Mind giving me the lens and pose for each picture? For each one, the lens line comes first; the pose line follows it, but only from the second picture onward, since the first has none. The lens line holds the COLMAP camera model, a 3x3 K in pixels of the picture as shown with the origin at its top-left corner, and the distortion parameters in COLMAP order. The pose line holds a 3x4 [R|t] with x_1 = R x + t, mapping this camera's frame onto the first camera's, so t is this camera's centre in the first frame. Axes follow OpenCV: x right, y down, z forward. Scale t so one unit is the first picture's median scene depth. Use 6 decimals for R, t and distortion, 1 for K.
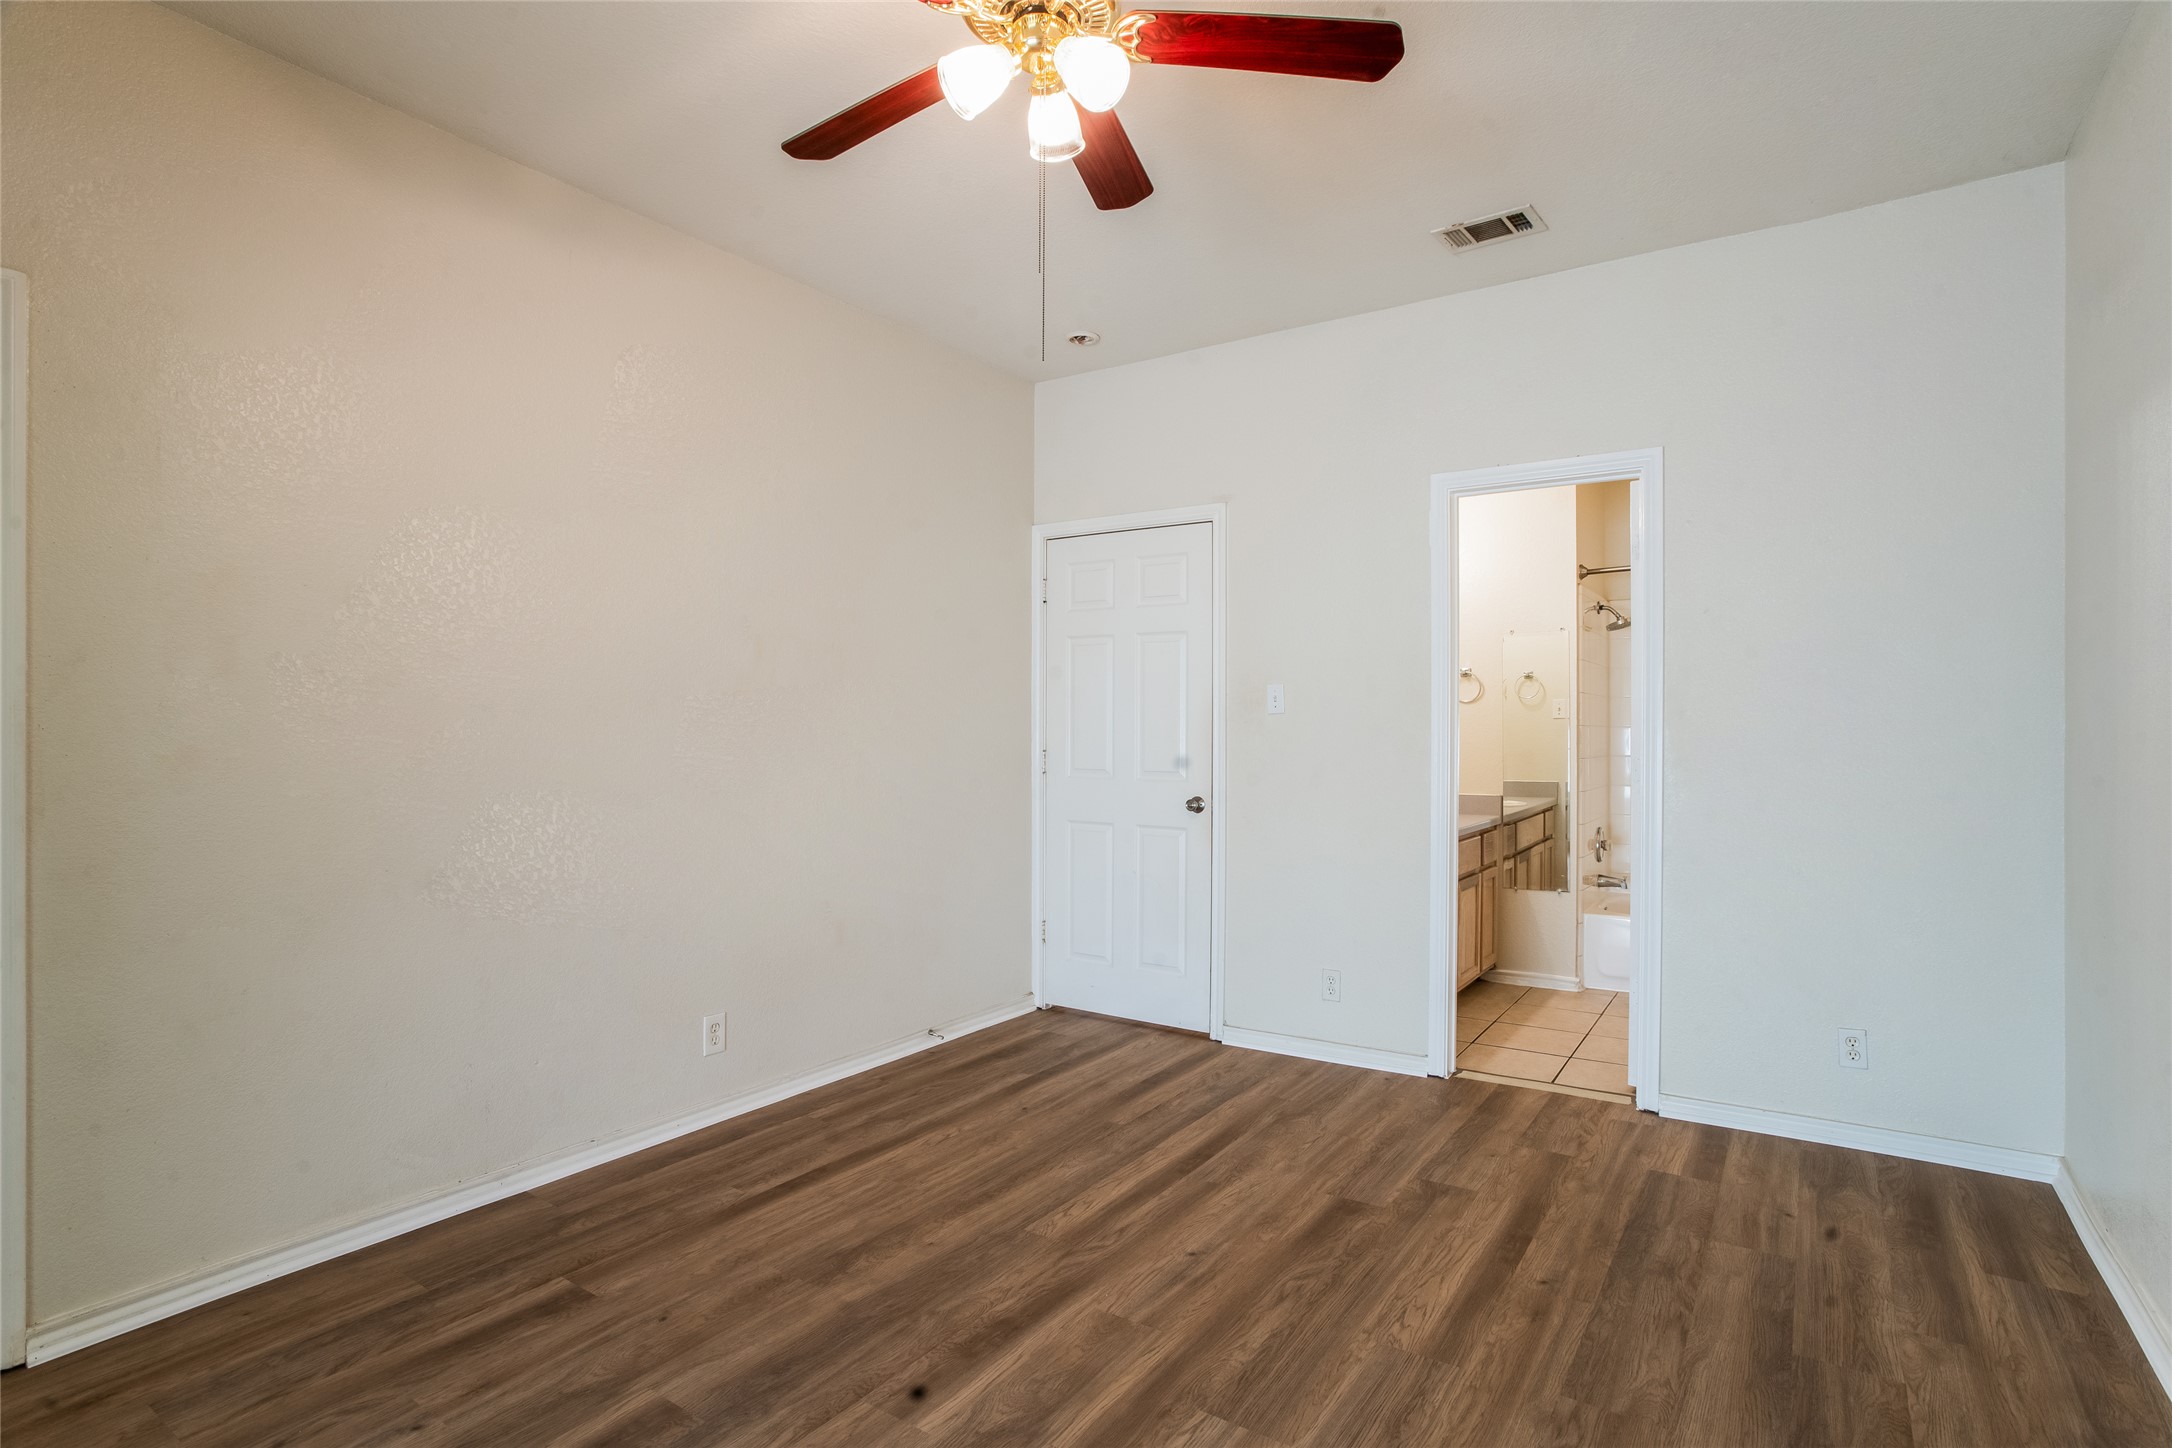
lens RADIAL K [[1096.7, 0, 1095.1], [0, 1096.7, 736.4], [0, 0, 1]] dist [-0.065001, 0.028829]
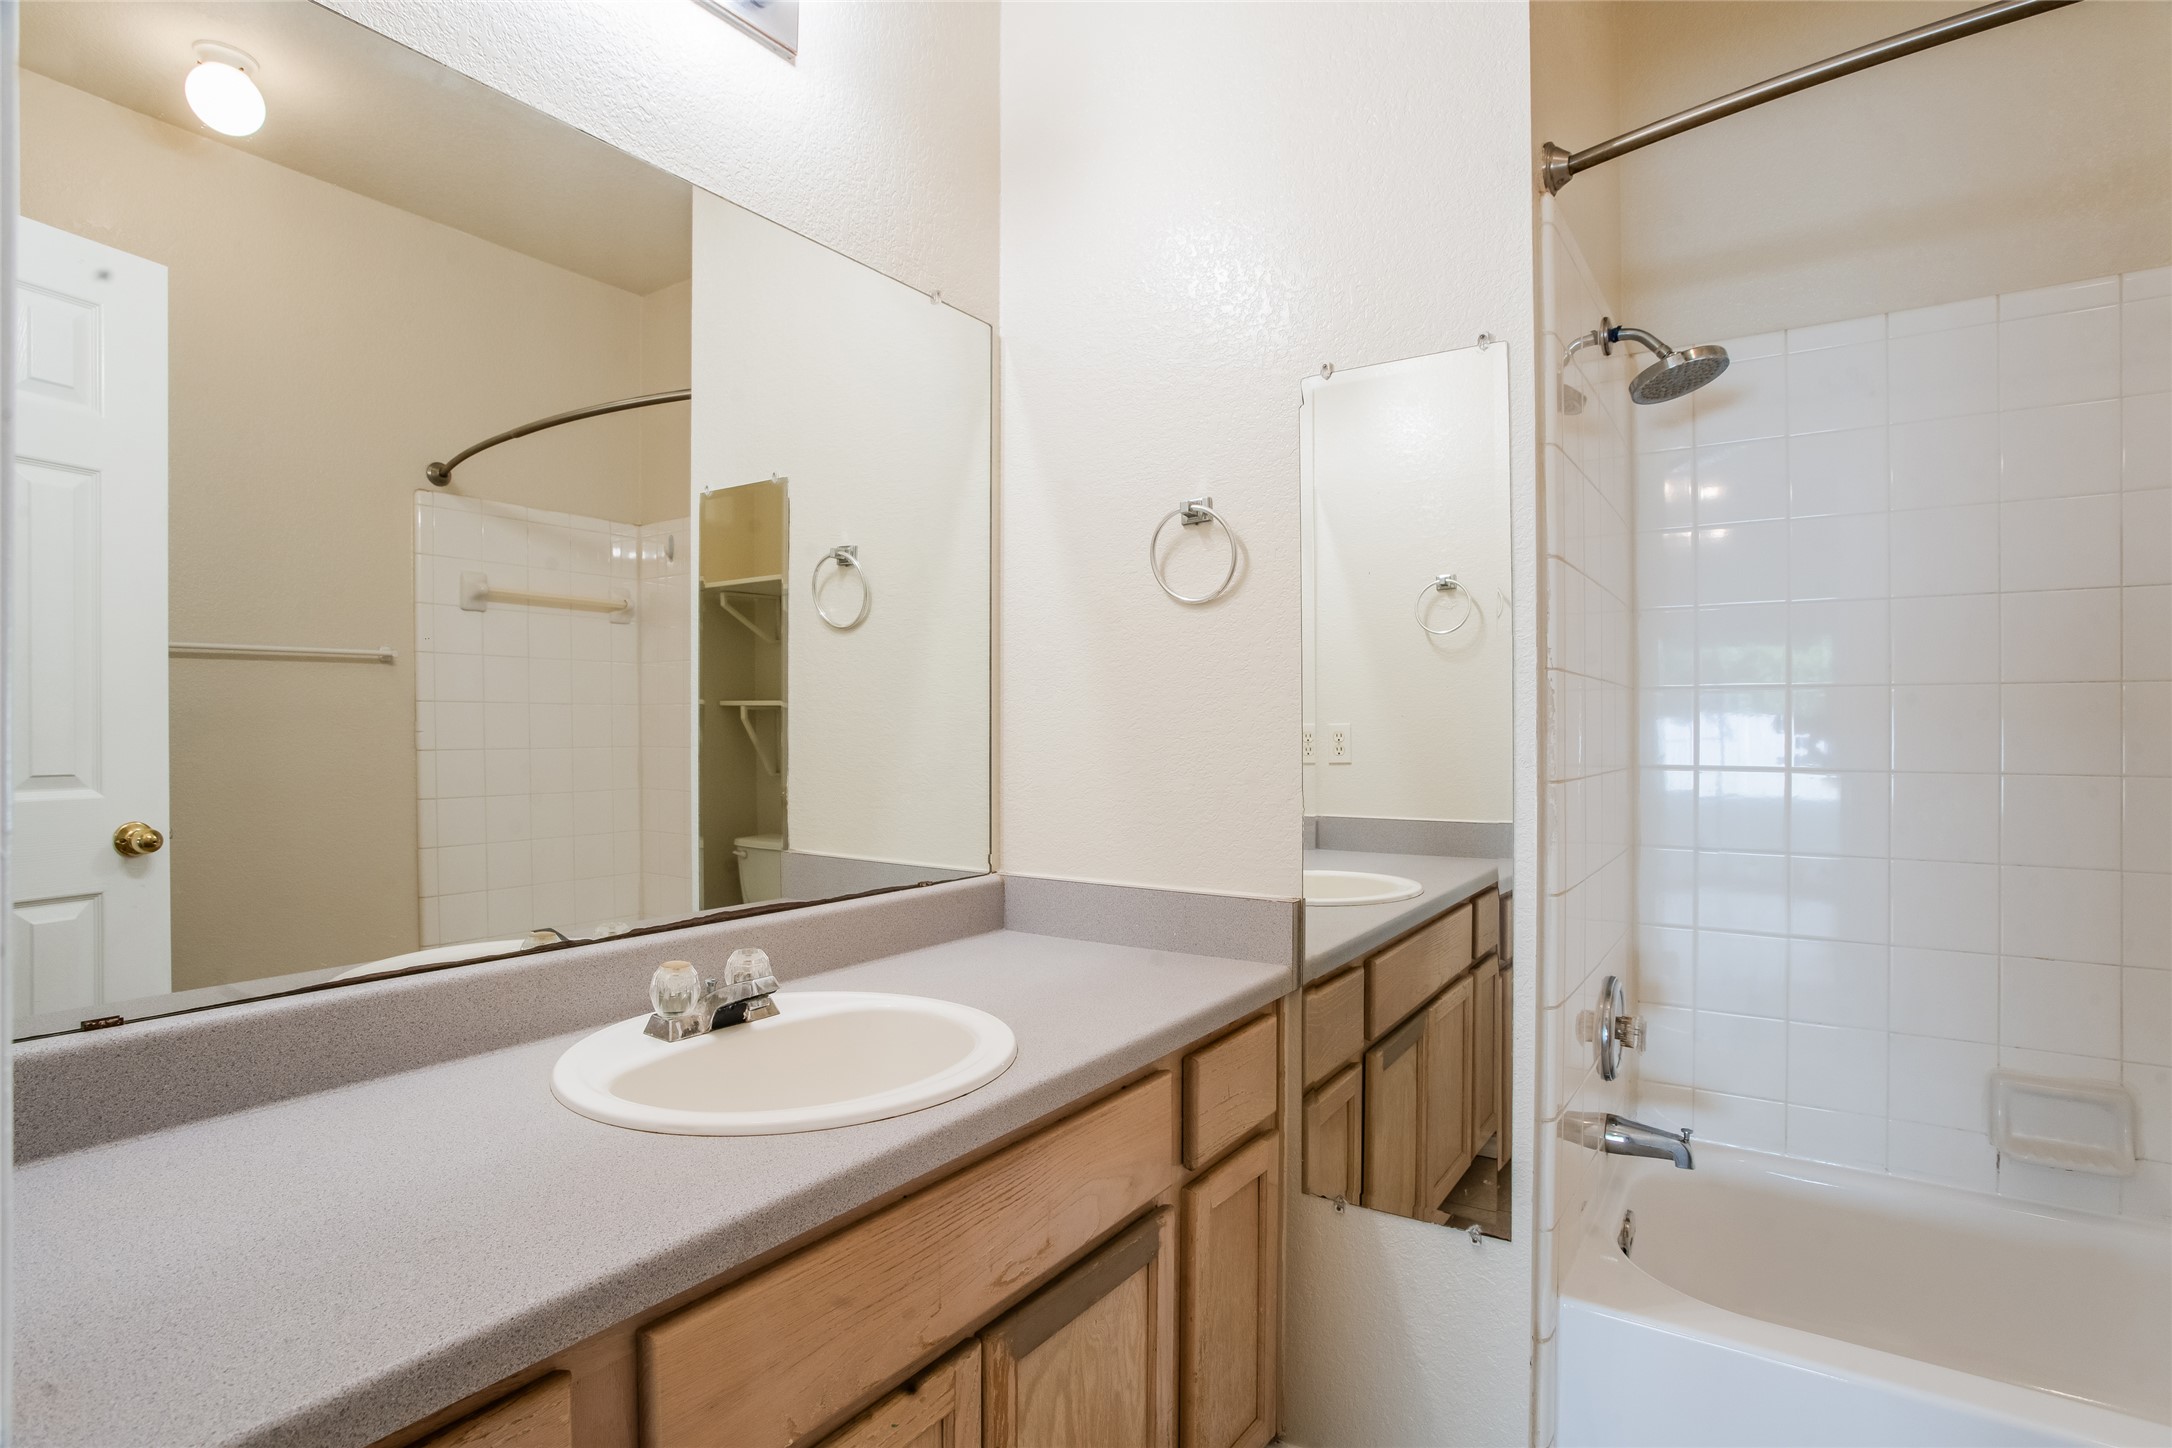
lens RADIAL K [[1096.7, 0, 1095.1], [0, 1096.7, 736.4], [0, 0, 1]] dist [-0.065001, 0.028829]
pose [[0.999999, -0.001578, 0.000013, 0.304091], [0.001578, 0.999993, 0.003292, 0.005597], [-0.000018, -0.003292, 0.999995, 0.660712]]
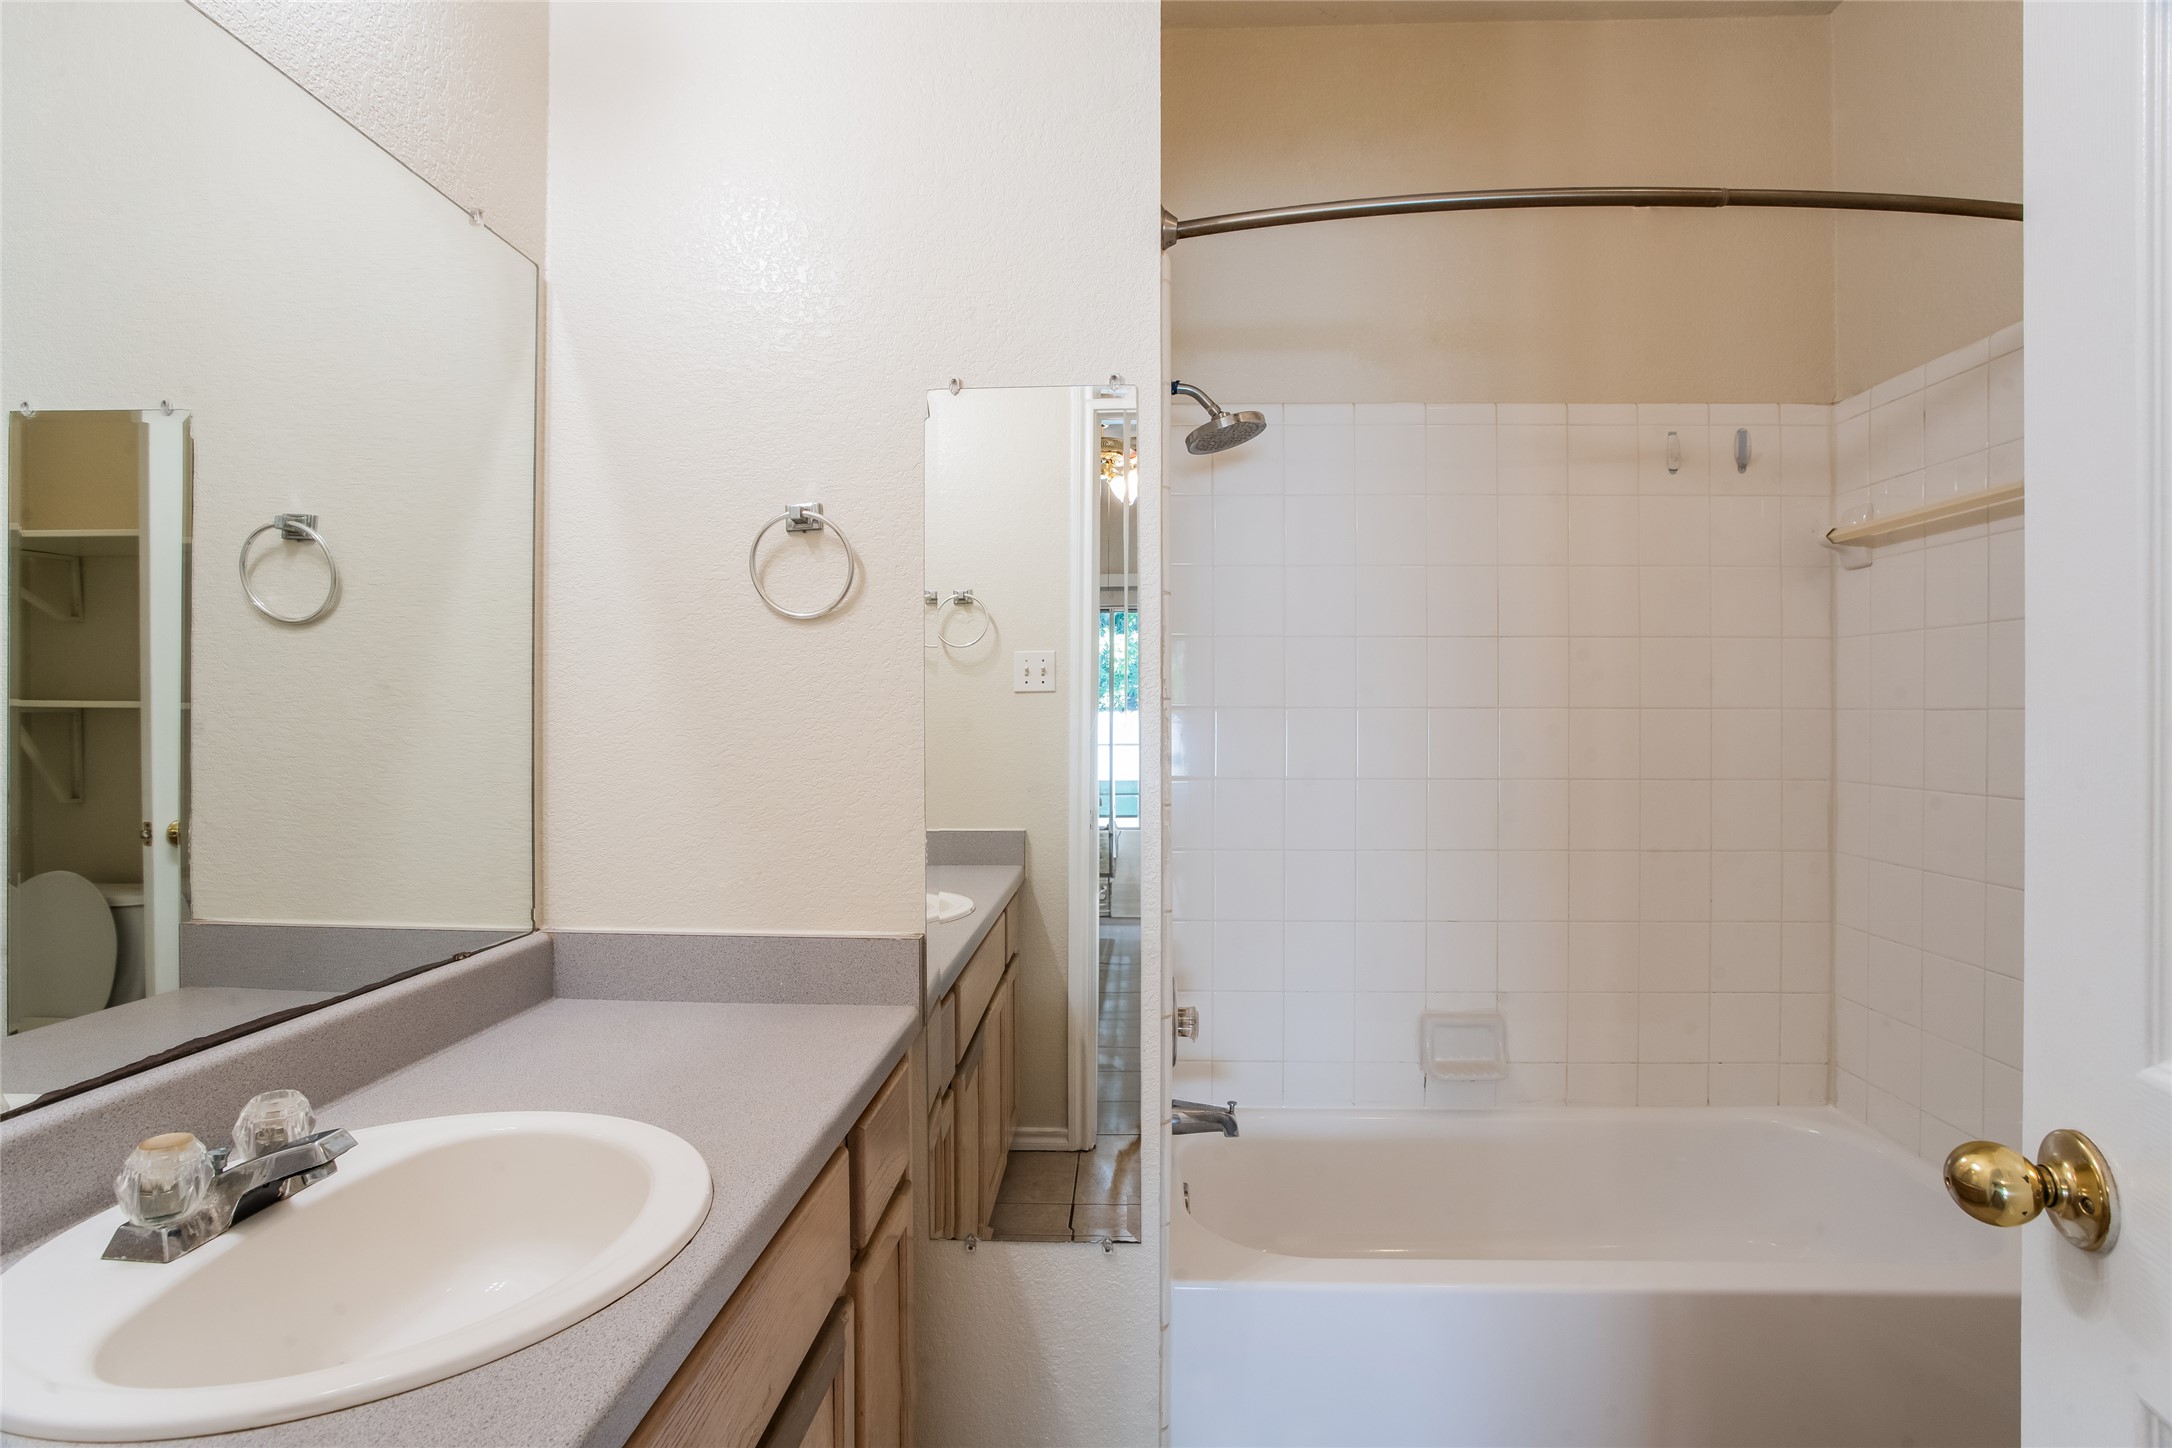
lens RADIAL K [[1079.5, 0, 1086.0], [0, 1079.5, 724.0], [0, 0, 1]] dist [-0.059871, 0.028391]
pose [[0.857924, -0.003475, 0.513766, 0.250952], [0.003687, 0.999993, 0.000606, -0.003899], [-0.513764, 0.001374, 0.857930, 0.696838]]
